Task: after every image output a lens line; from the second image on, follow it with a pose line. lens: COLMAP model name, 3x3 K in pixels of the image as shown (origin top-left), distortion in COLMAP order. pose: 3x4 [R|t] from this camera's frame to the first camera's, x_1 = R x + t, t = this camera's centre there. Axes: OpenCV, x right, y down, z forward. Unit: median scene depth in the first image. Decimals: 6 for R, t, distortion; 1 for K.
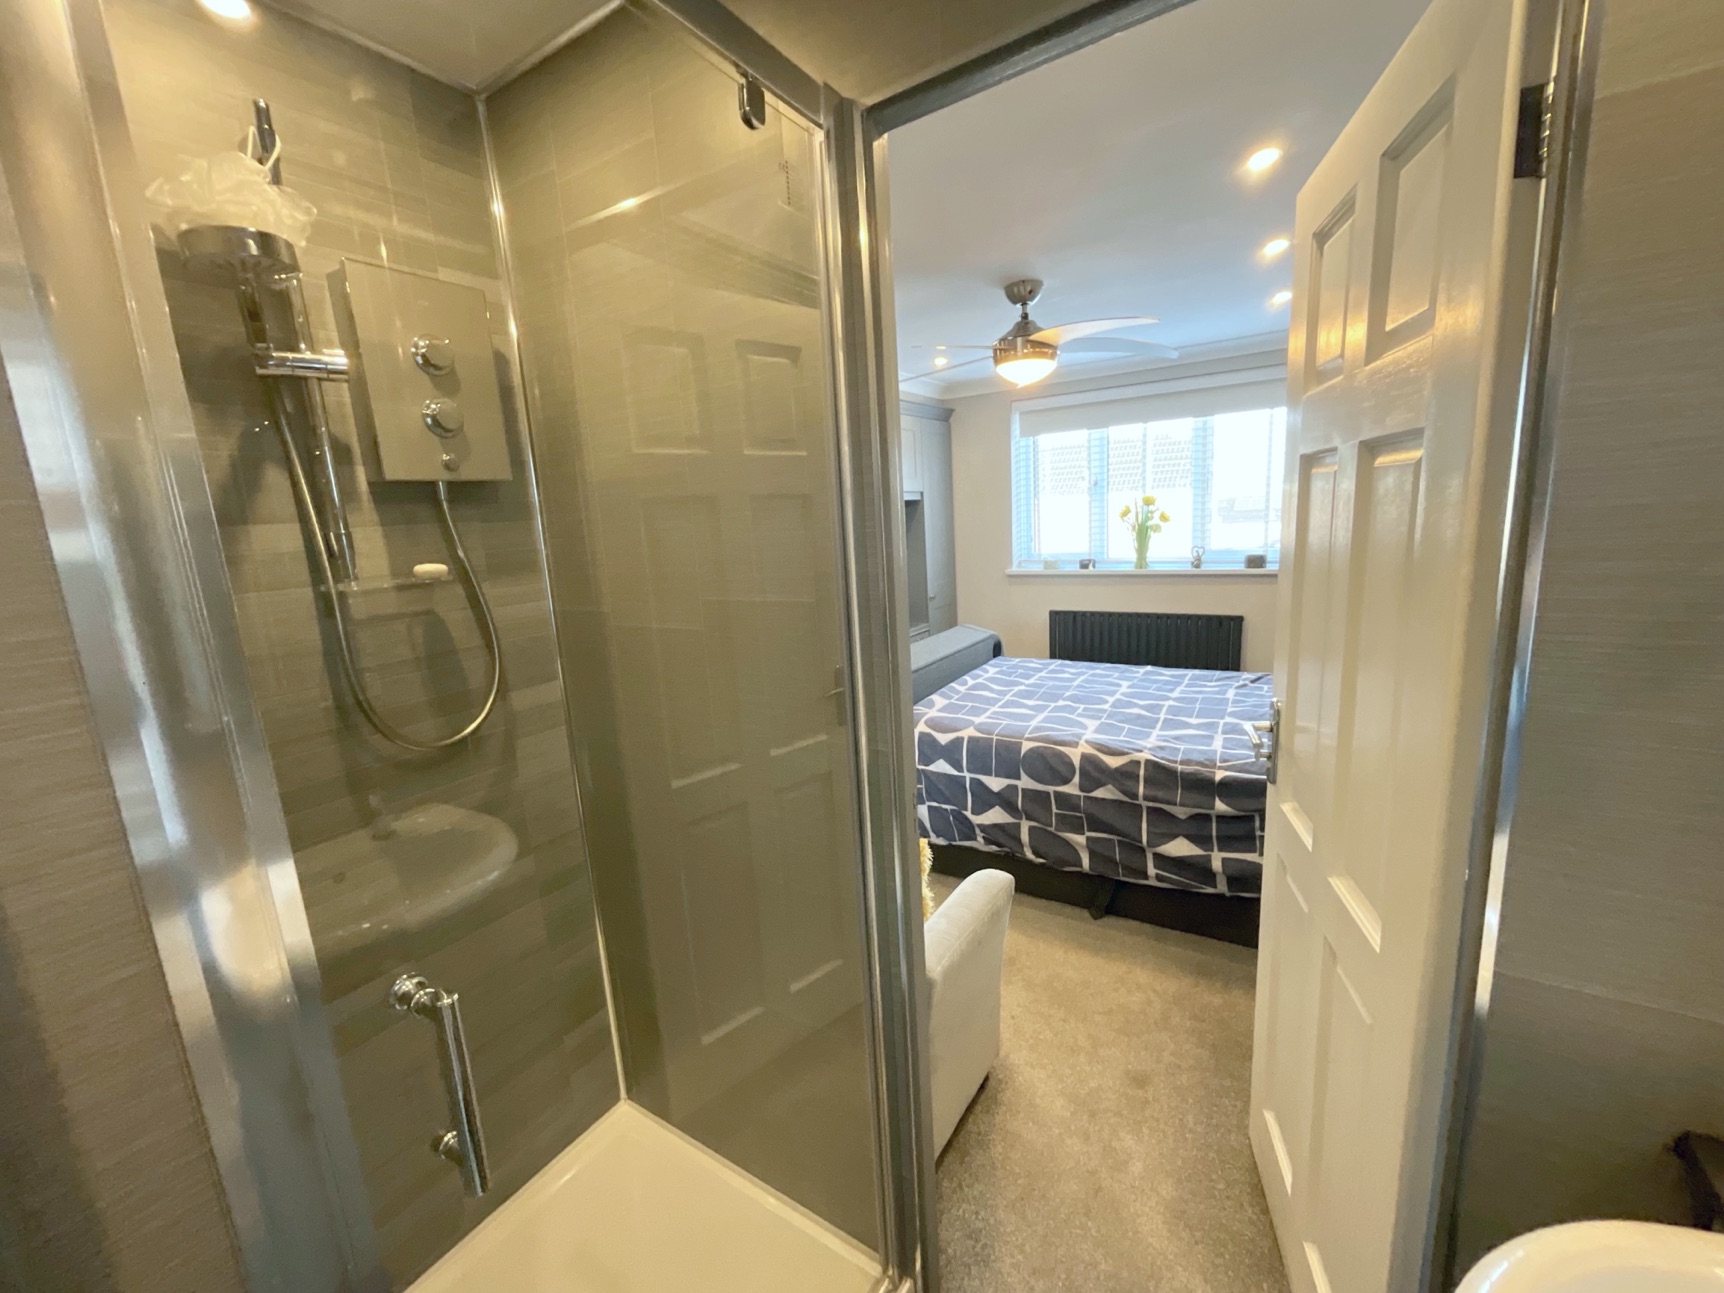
lens RADIAL K [[701.8, 0, 860.9], [0, 701.8, 644.6], [0, 0, 1]] dist [-0.002251, 0.000487]
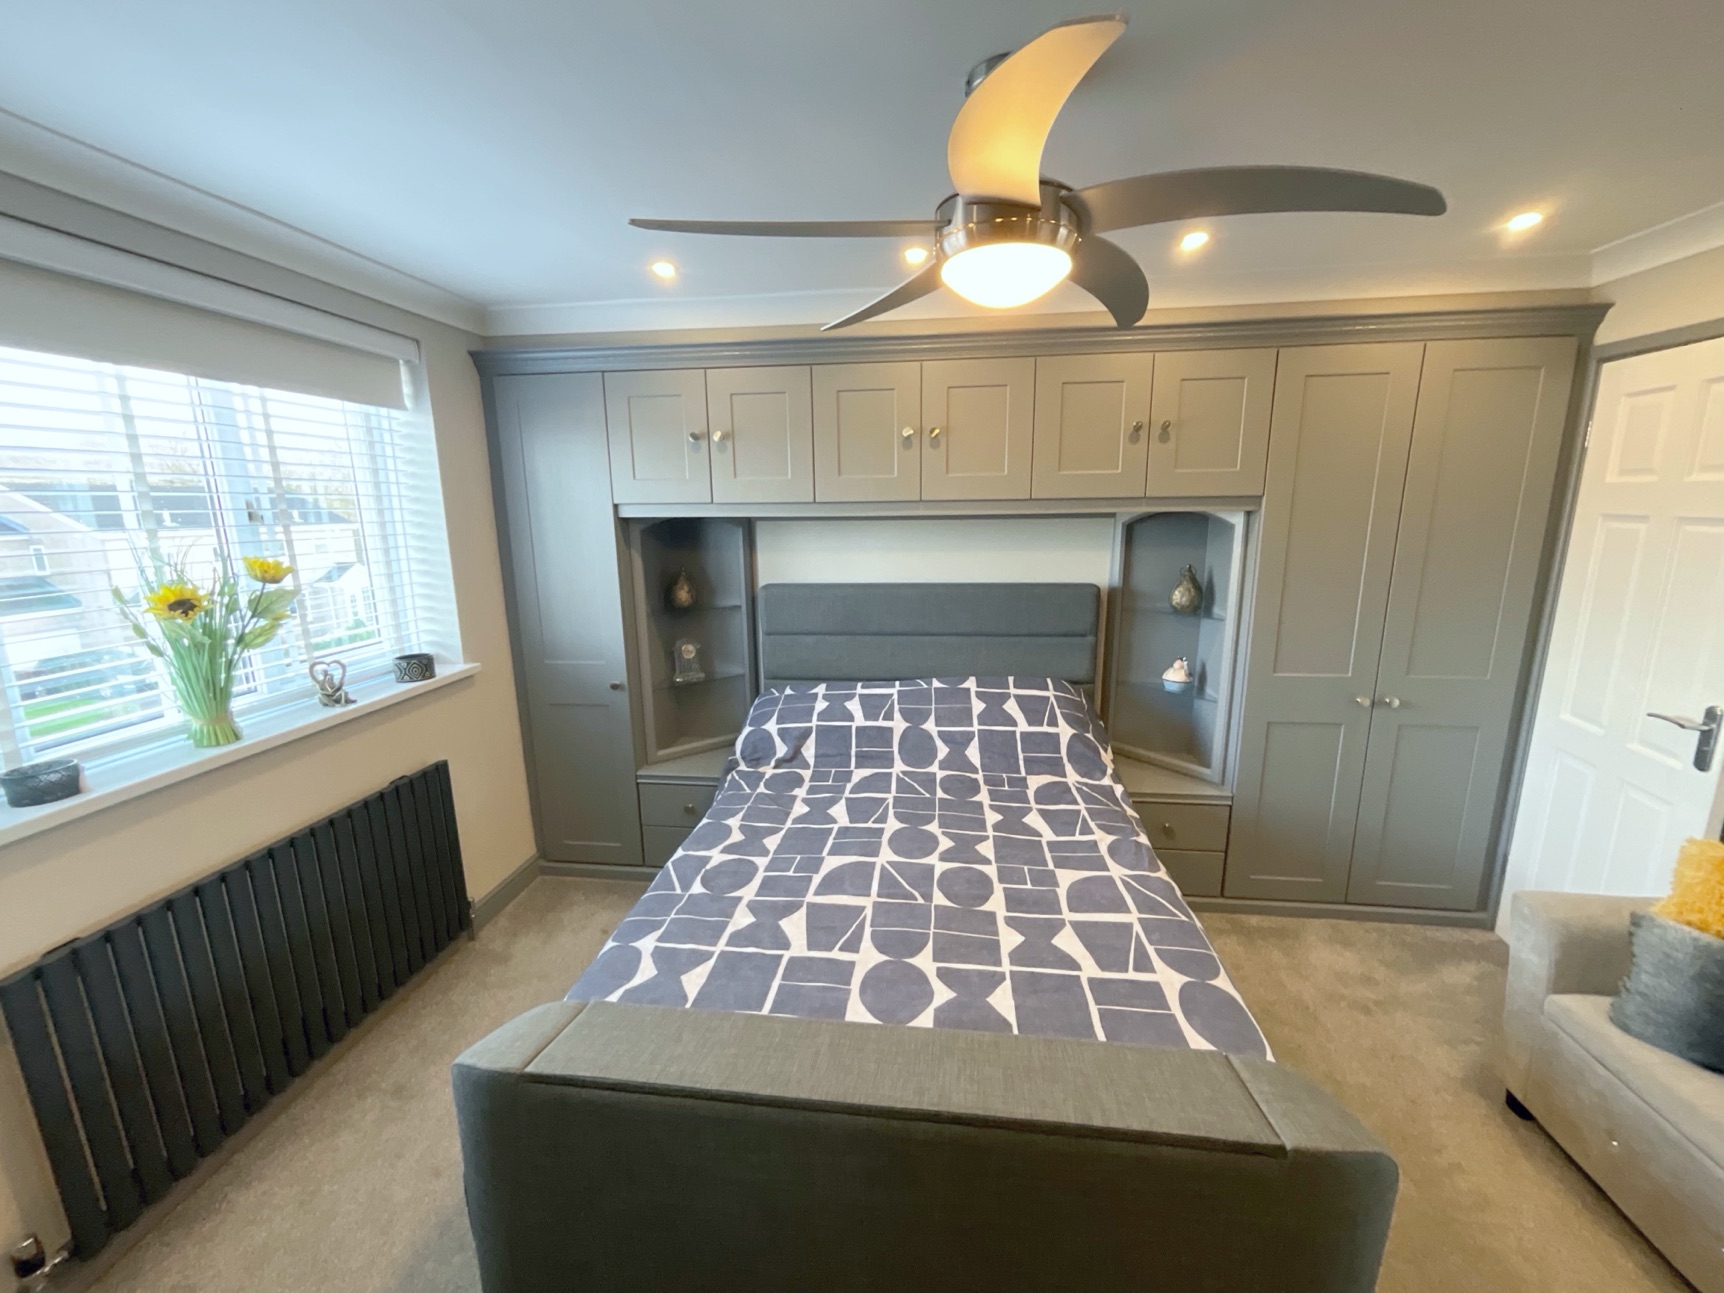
lens RADIAL K [[698.3, 0, 865.2], [0, 698.3, 642.1], [0, 0, 1]] dist [-0.002215, 0.000054]
pose [[-0.431988, -0.112549, 0.894829, -0.162986], [0.203359, 0.954475, 0.218225, -0.286552], [-0.878653, 0.276242, -0.389434, 1.352572]]
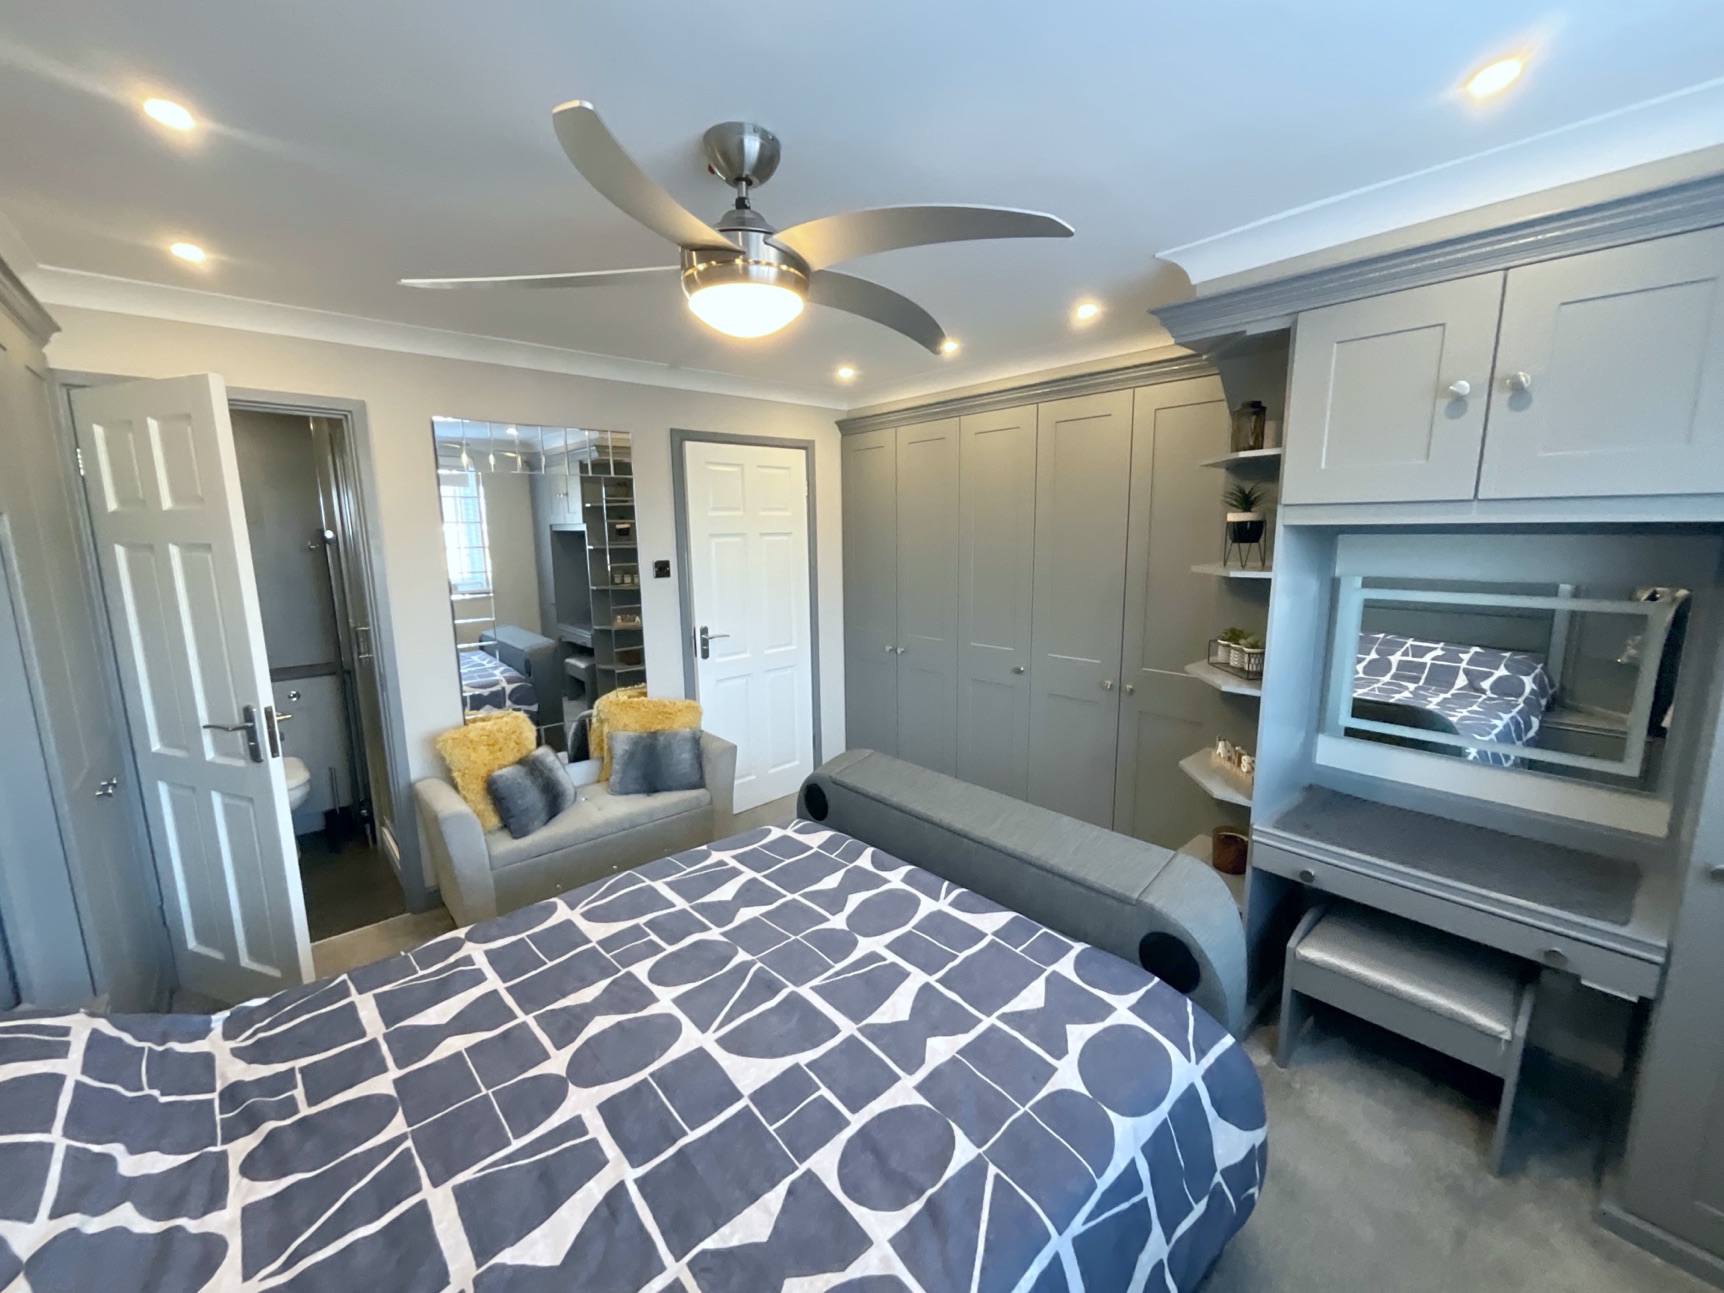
lens RADIAL K [[699.6, 0, 854.1], [0, 699.6, 647.5], [0, 0, 1]] dist [-0.000467, 0.000189]
pose [[-0.275316, 0.219598, -0.935937, 0.766289], [-0.149399, 0.951960, 0.267305, -0.310153], [0.949674, 0.213421, -0.229282, 1.273219]]
